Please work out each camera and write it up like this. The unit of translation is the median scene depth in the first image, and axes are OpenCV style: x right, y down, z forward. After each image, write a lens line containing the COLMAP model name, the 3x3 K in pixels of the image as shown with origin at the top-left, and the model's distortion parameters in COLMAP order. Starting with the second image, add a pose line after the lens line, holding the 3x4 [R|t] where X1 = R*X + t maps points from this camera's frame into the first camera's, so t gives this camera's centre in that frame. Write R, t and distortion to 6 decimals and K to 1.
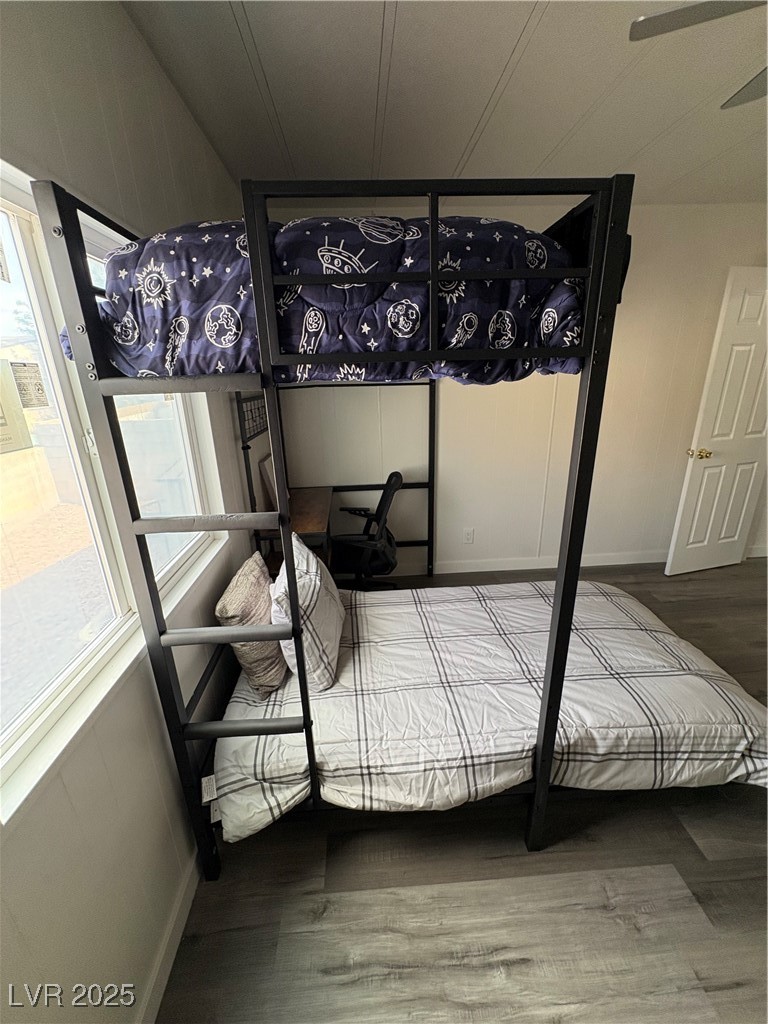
lens RADIAL K [[411.6, 0, 383.0], [0, 411.6, 510.7], [0, 0, 1]] dist [0.001074, 0.000023]
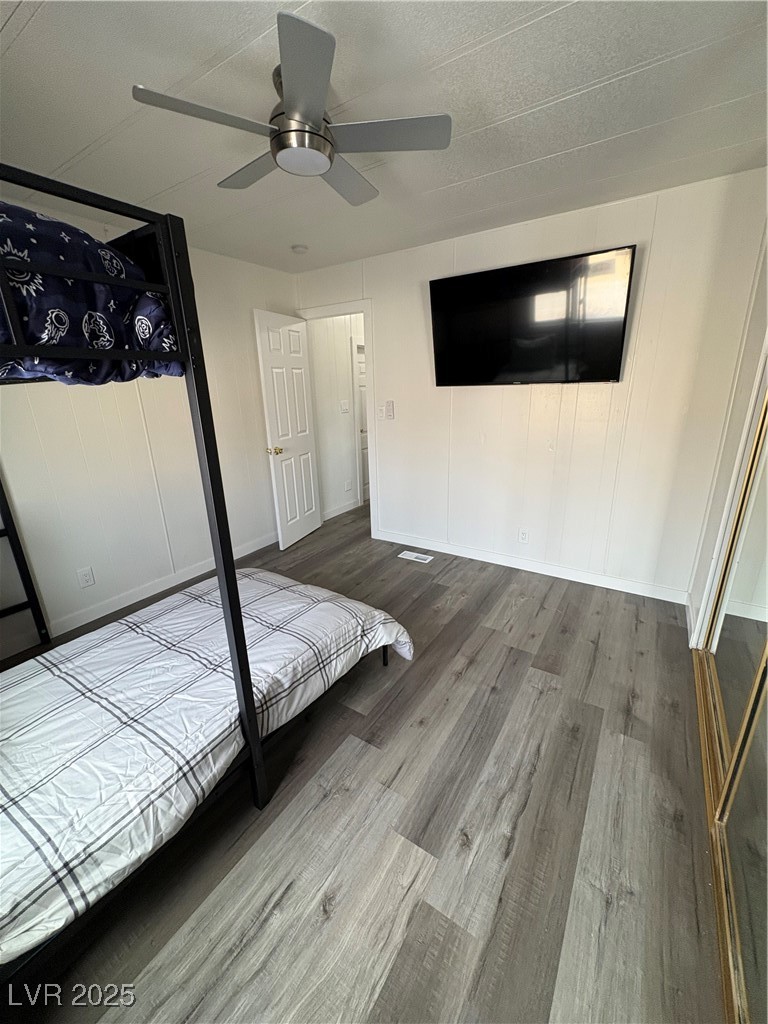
lens RADIAL K [[411.6, 0, 383.0], [0, 411.6, 512.4], [0, 0, 1]] dist [0.001074, 0.000023]
pose [[0.596087, -0.229446, 0.769438, -0.121062], [0.268555, 0.960081, 0.078245, 0.068948], [-0.756676, 0.159995, 0.633911, -0.072797]]
